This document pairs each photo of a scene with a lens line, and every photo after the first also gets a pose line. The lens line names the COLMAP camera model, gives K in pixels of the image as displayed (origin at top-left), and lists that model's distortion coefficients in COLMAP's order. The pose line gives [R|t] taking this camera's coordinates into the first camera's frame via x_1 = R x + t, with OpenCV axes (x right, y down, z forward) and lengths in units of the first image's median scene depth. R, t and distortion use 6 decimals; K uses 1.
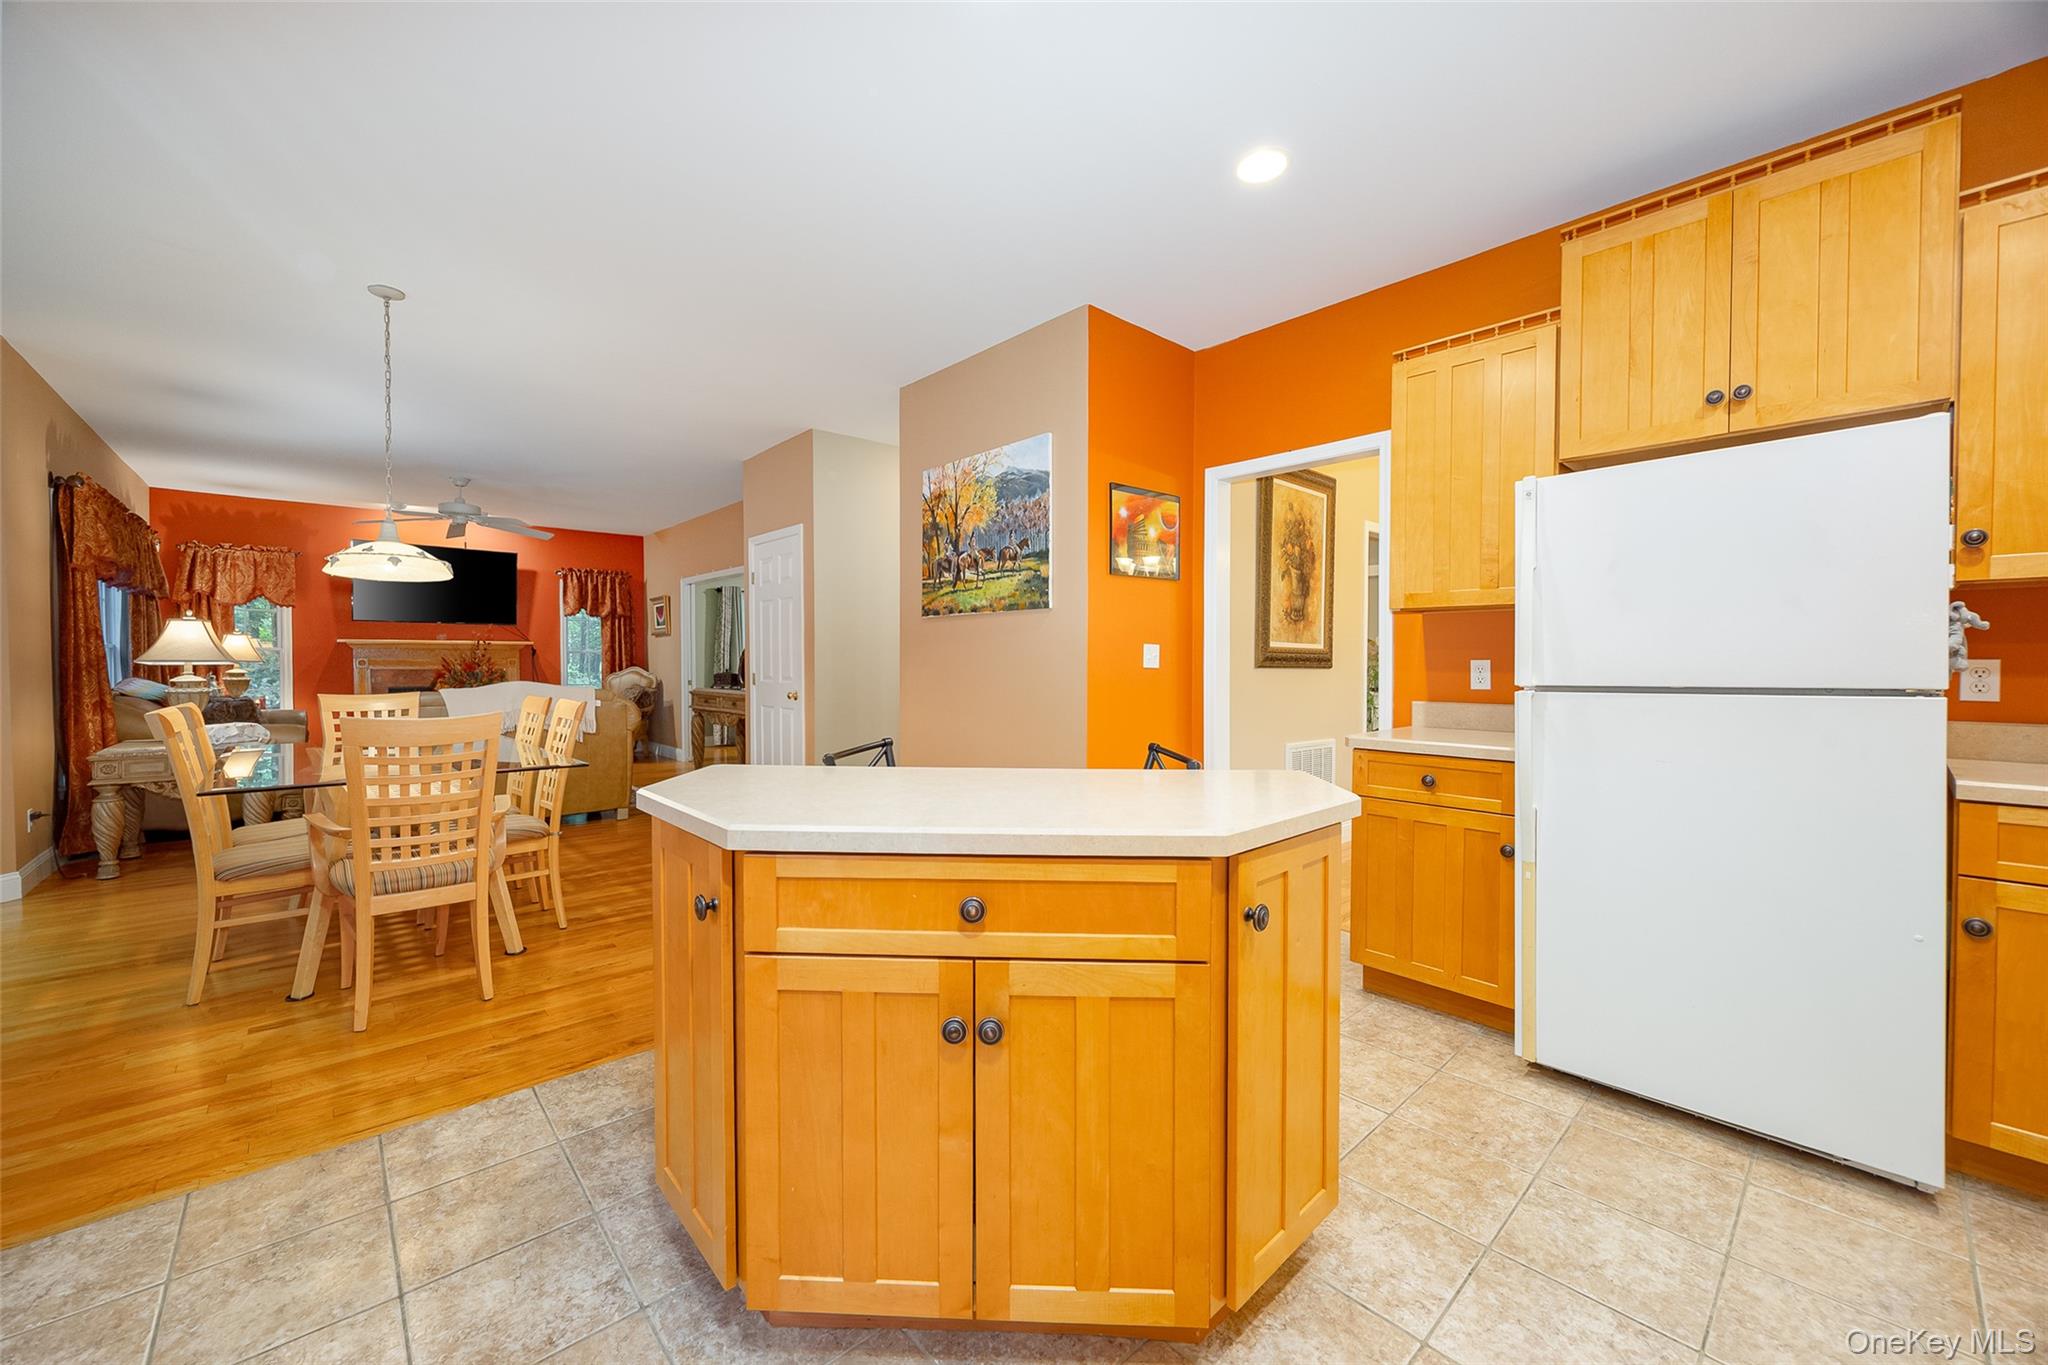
lens RADIAL K [[789.9, 0, 1007.7], [0, 789.9, 674.3], [0, 0, 1]] dist [-0.001387, 0.000353]
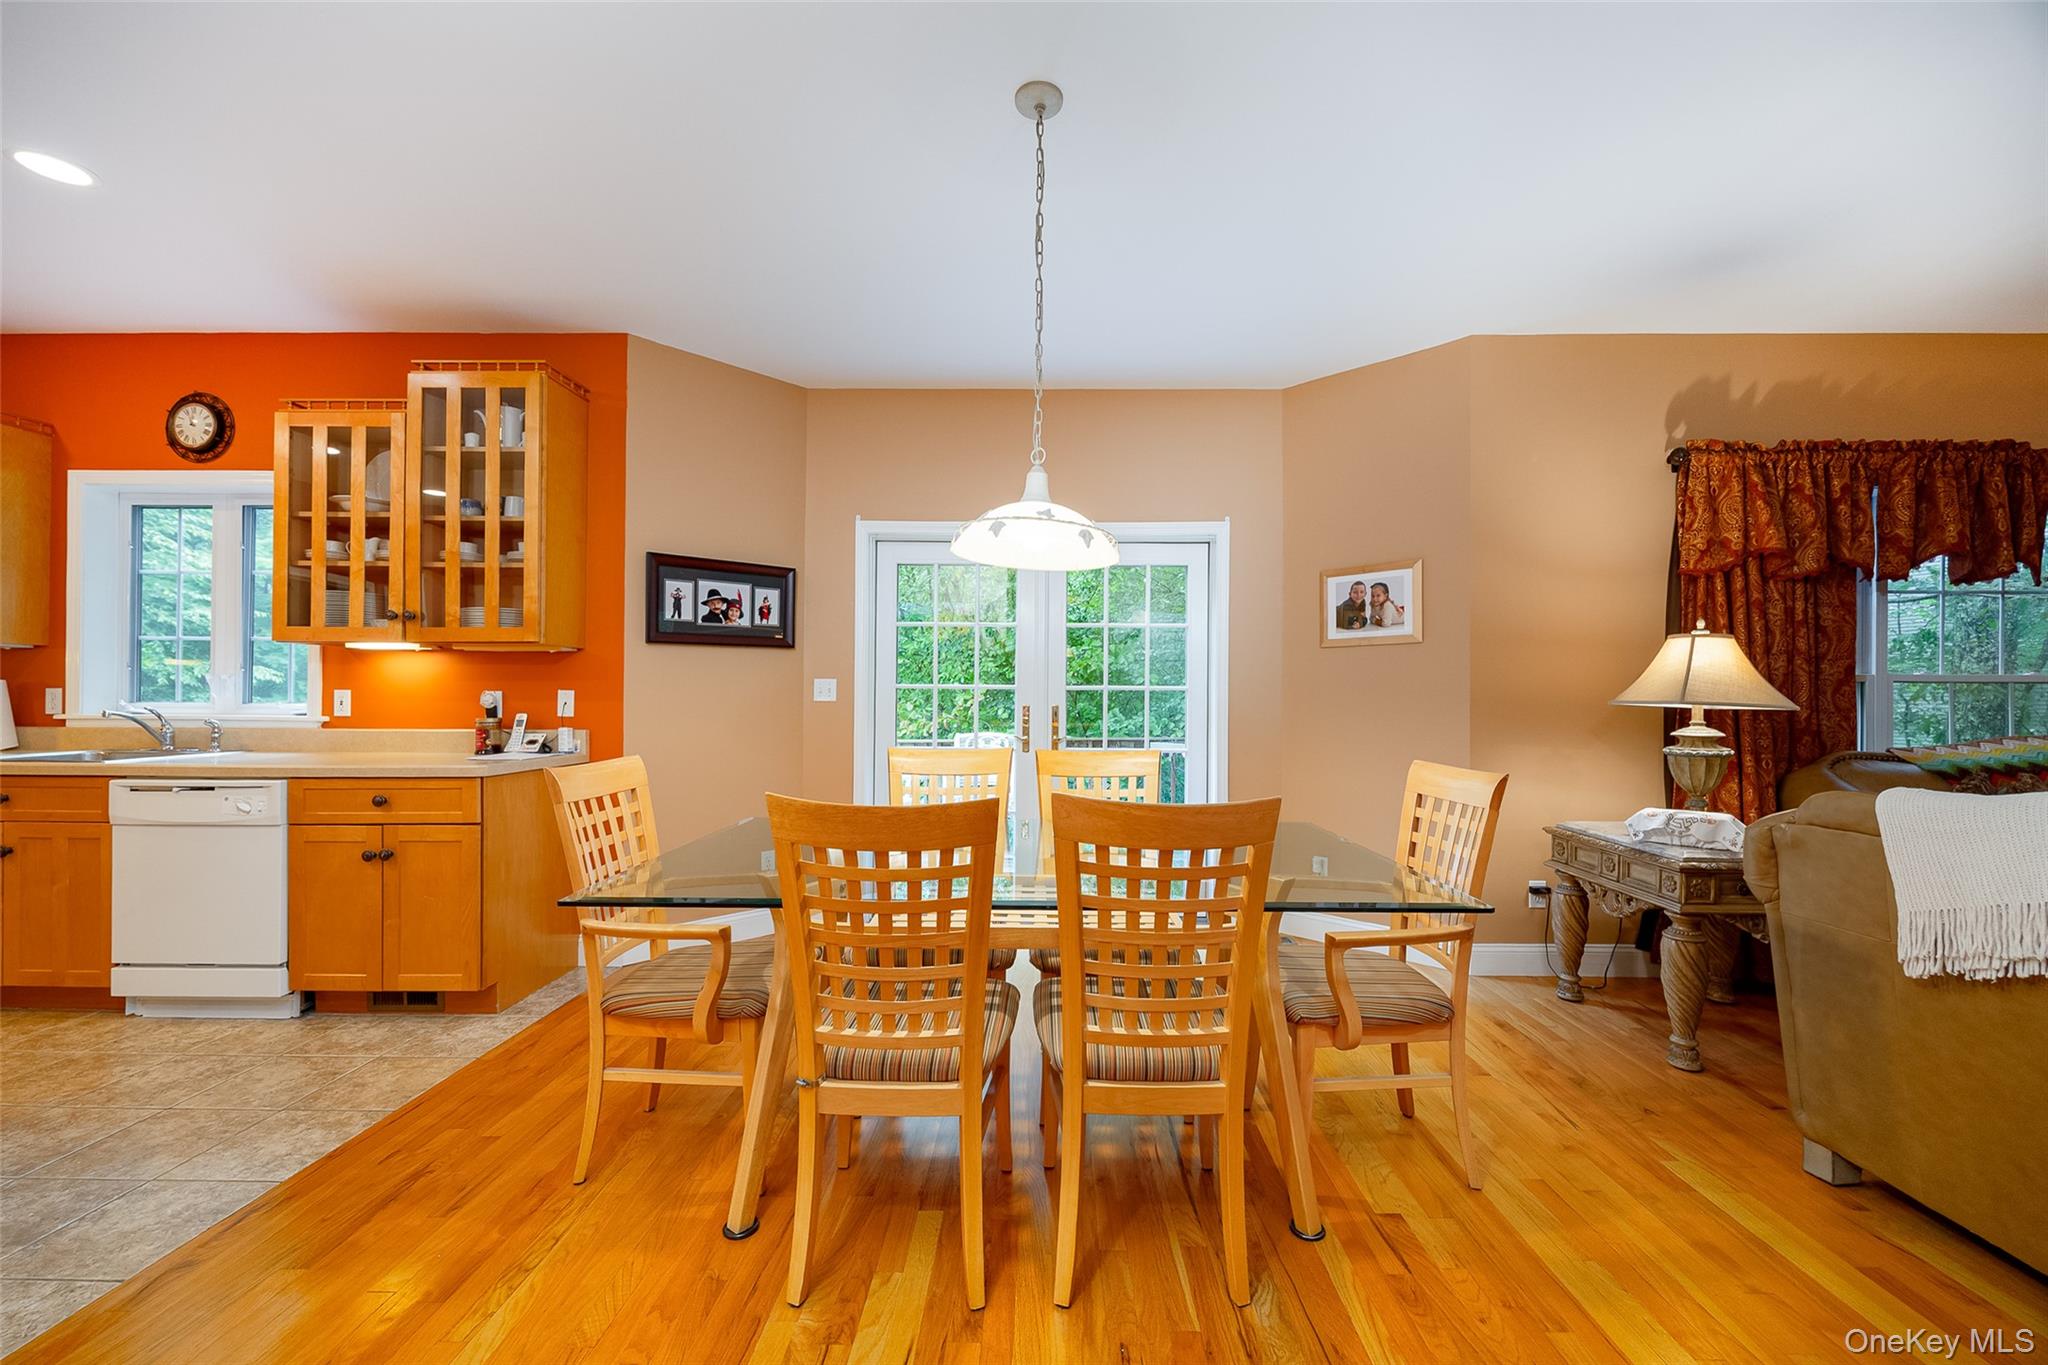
lens RADIAL K [[789.9, 0, 1037.1], [0, 789.9, 698.1], [0, 0, 1]] dist [-0.001387, 0.000353]
pose [[-0.669009, -0.002906, -0.743248, -0.116283], [-0.019978, 0.999701, 0.014073, -0.009265], [0.742986, 0.024263, -0.668868, 0.499064]]
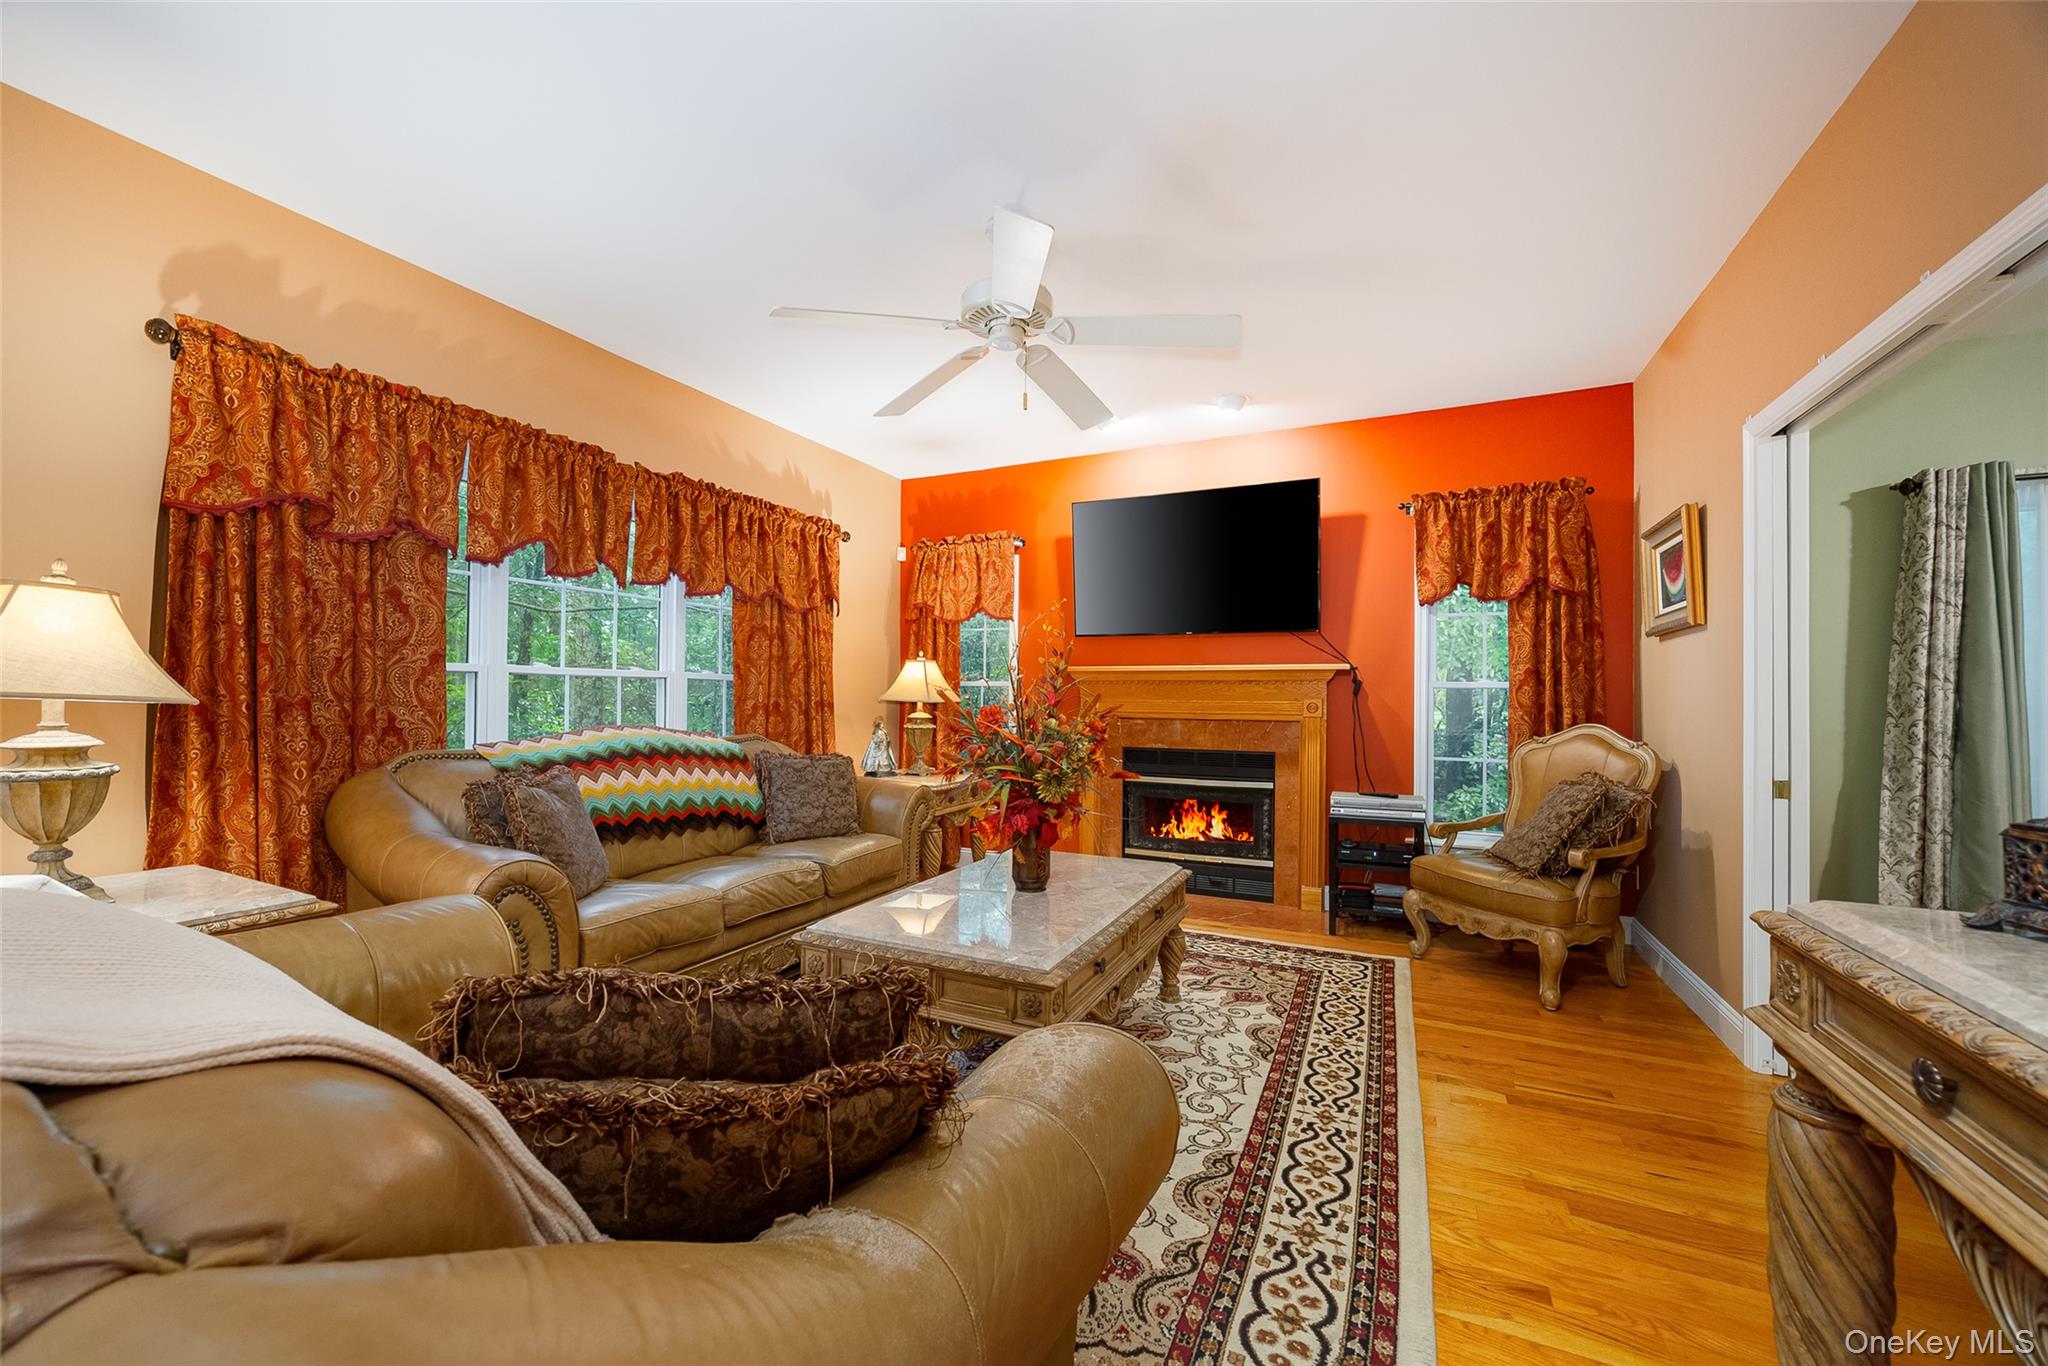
lens RADIAL K [[789.9, 0, 1018.2], [0, 789.9, 693.1], [0, 0, 1]] dist [-0.001387, 0.000353]
pose [[0.392583, -0.004943, -0.919703, -0.241999], [-0.025576, 0.999540, -0.016289, -0.010930], [0.919361, 0.029917, 0.392276, 0.617471]]
